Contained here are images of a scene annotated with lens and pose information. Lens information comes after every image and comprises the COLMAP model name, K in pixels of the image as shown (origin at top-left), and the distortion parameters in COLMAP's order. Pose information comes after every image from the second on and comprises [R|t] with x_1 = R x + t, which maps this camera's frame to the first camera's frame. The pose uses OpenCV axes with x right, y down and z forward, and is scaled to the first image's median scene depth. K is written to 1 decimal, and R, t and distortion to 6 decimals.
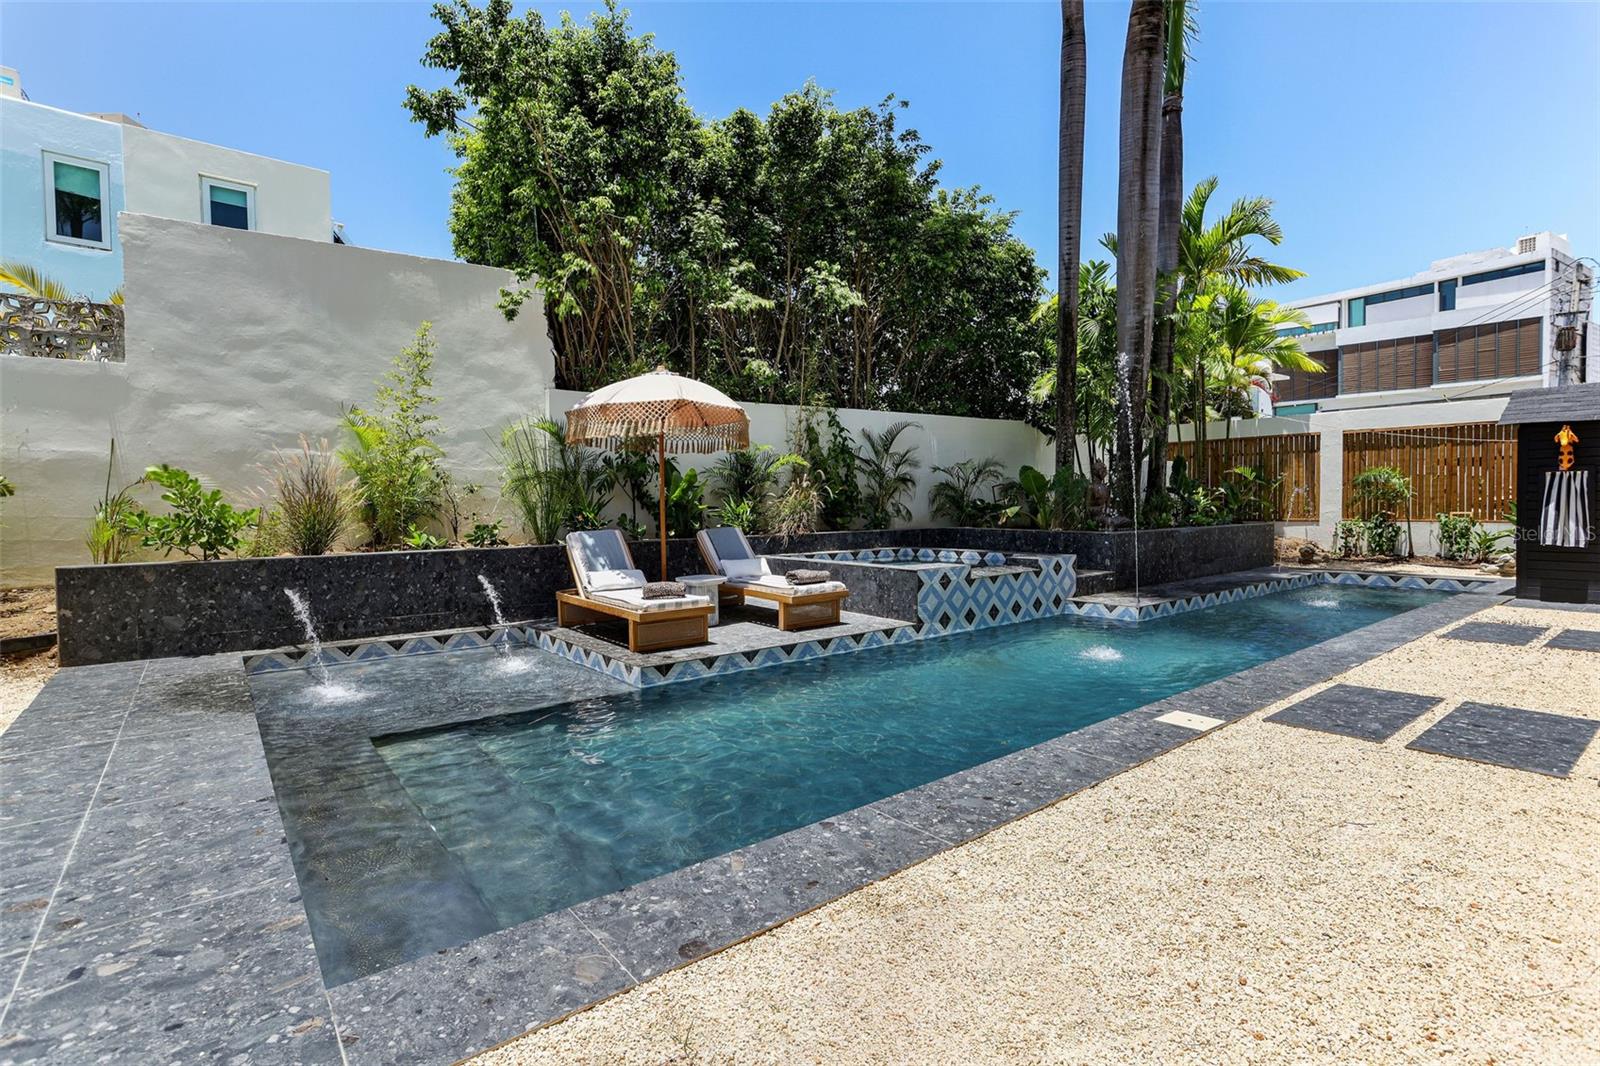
lens RADIAL K [[769.2, 0, 830.6], [0, 769.2, 523.9], [0, 0, 1]] dist [-0.013485, 0.004267]
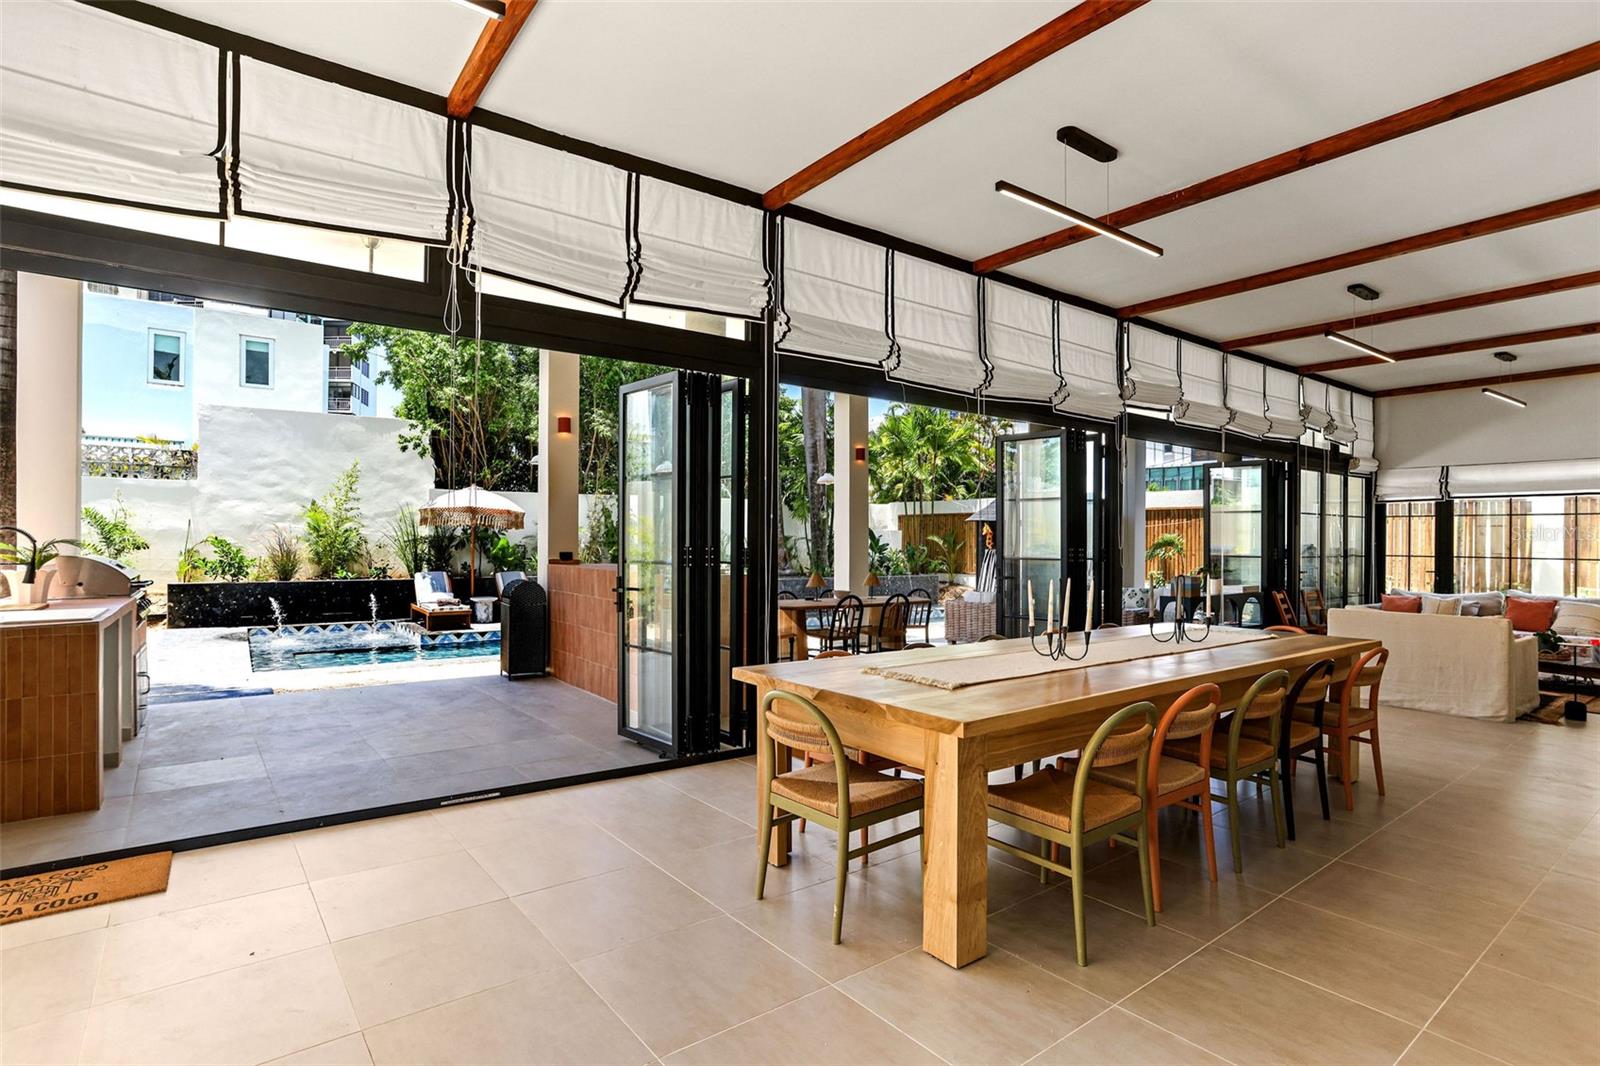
lens RADIAL K [[769.2, 0, 804.1], [0, 769.2, 542.1], [0, 0, 1]] dist [-0.013485, 0.004267]
pose [[0.998764, 0.020977, -0.045062, 0.679247], [-0.022297, 0.999331, -0.028993, -0.029153], [0.044424, 0.029961, 0.998563, -0.831626]]
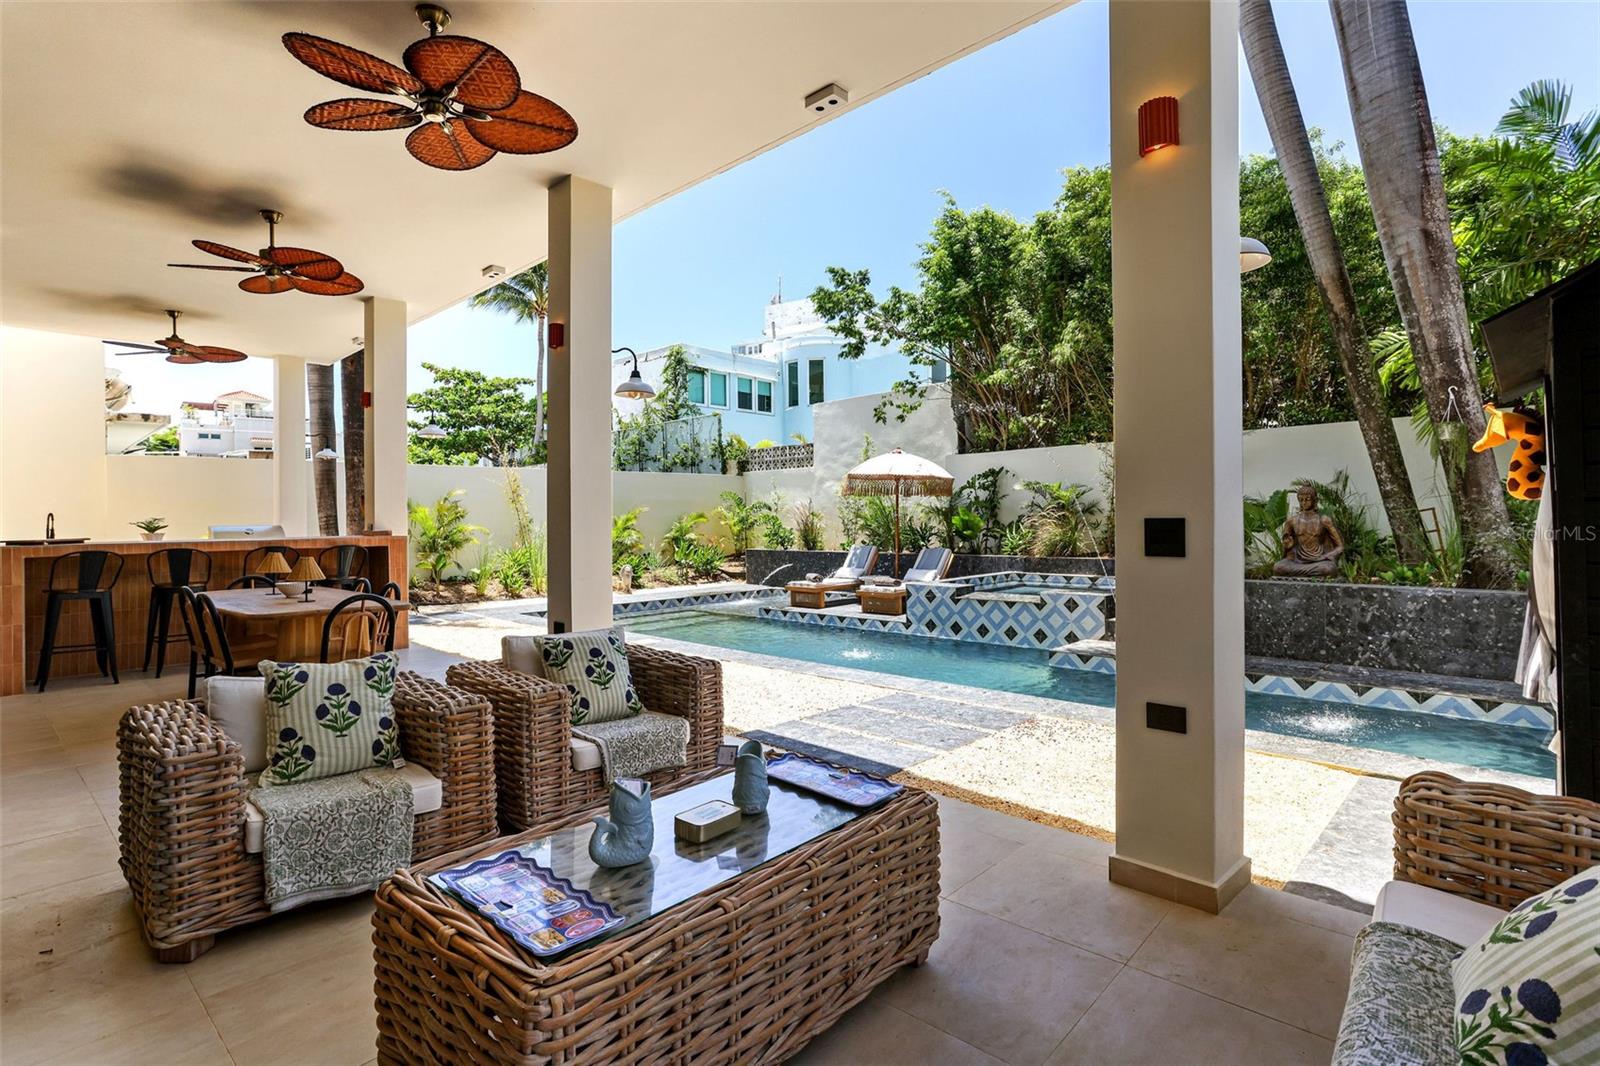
lens RADIAL K [[769.2, 0, 795.5], [0, 769.2, 516.6], [0, 0, 1]] dist [-0.013485, 0.004267]
pose [[0.124714, 0.009747, -0.992145, 1.420028], [-0.013656, 0.999874, 0.008106, -0.067987], [0.992099, 0.012538, 0.124832, 0.607504]]
